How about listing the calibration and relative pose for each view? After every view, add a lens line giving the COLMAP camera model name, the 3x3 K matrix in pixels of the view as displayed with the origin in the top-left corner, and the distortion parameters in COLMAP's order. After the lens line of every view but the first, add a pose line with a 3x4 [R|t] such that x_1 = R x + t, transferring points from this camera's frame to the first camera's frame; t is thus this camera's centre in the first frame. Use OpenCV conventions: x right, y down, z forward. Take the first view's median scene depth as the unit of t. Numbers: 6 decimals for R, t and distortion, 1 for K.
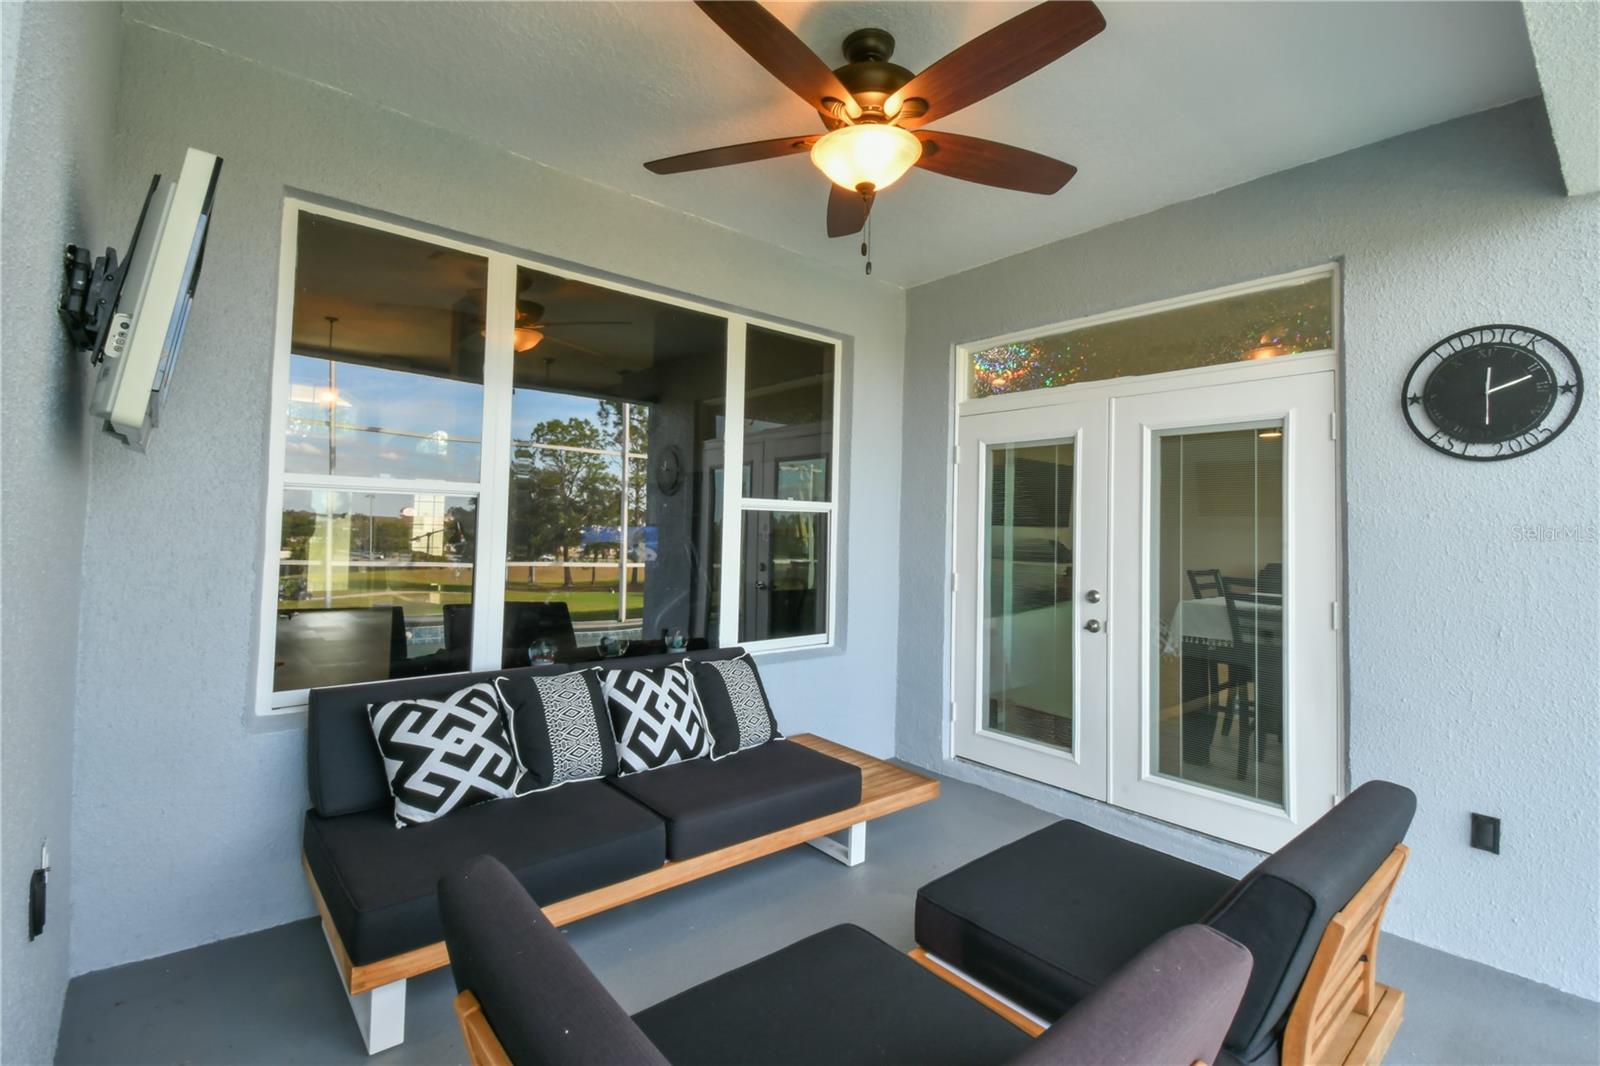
lens RADIAL K [[739.4, 0, 804.0], [0, 739.4, 506.9], [0, 0, 1]] dist [0.000404, -0.000095]
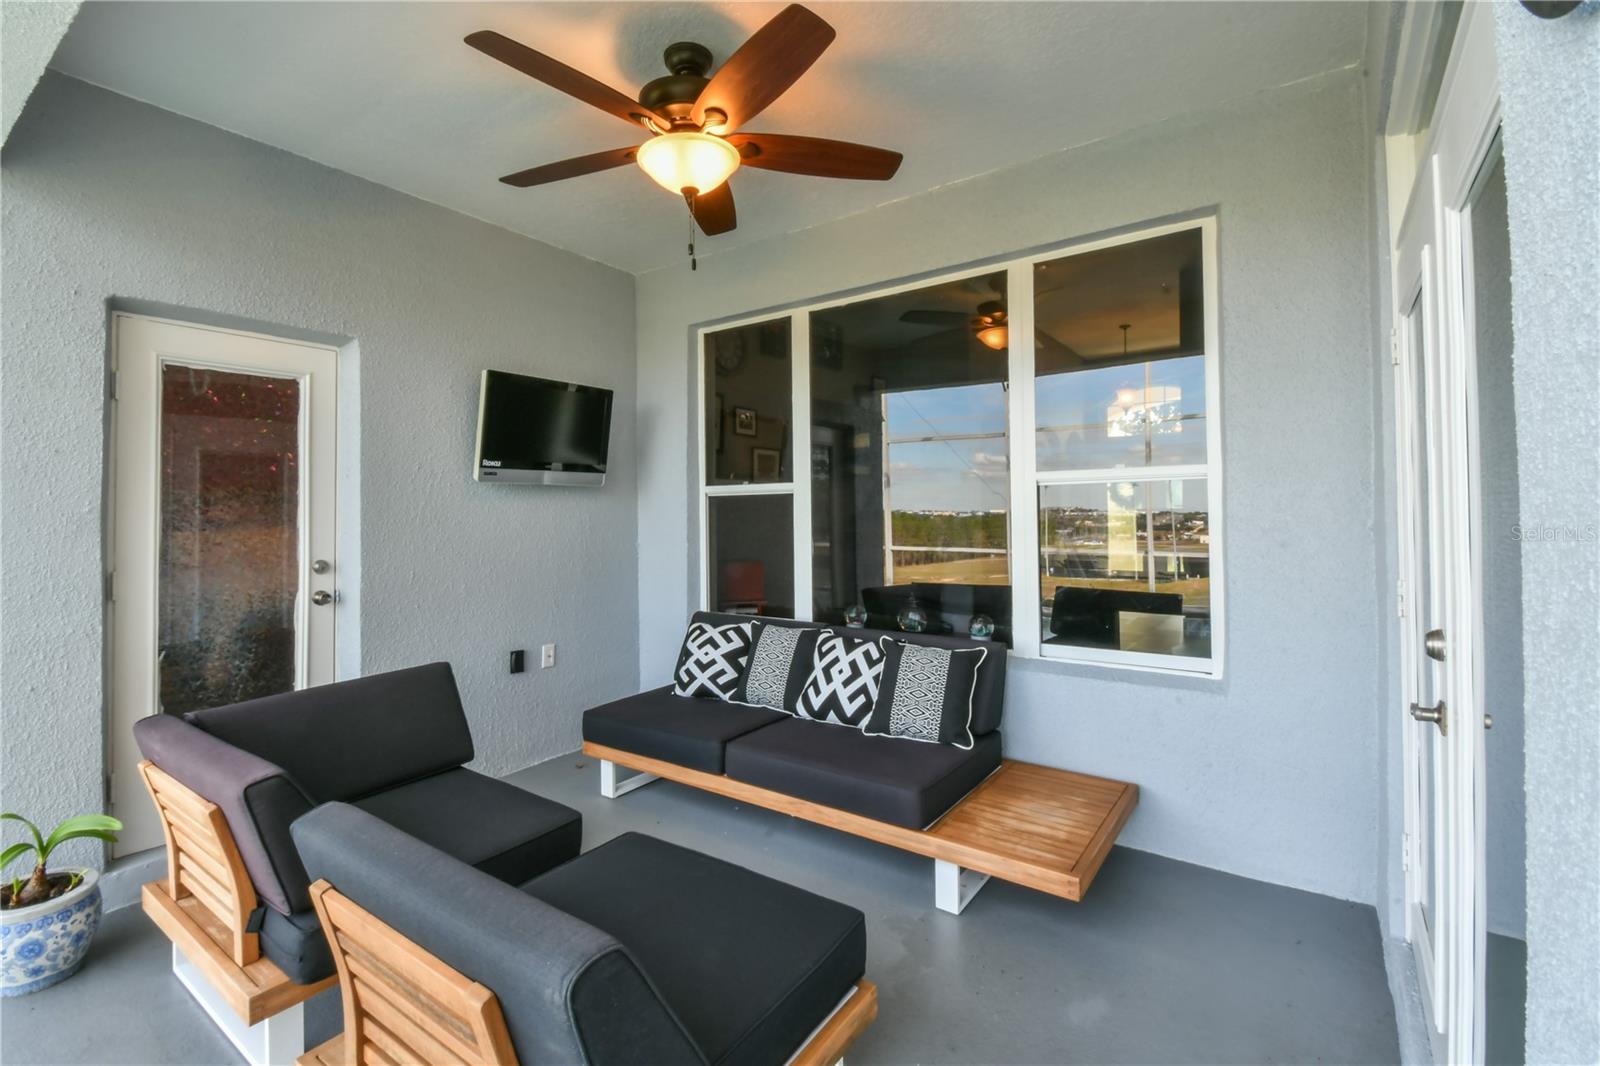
lens RADIAL K [[752.4, 0, 795.2], [0, 752.4, 507.1], [0, 0, 1]] dist [-0.036866, 0.000052]
pose [[0.192233, -0.033239, -0.980786, 0.927093], [0.049222, 0.998495, -0.024192, 0.049934], [0.980114, -0.043625, 0.193580, 0.745247]]
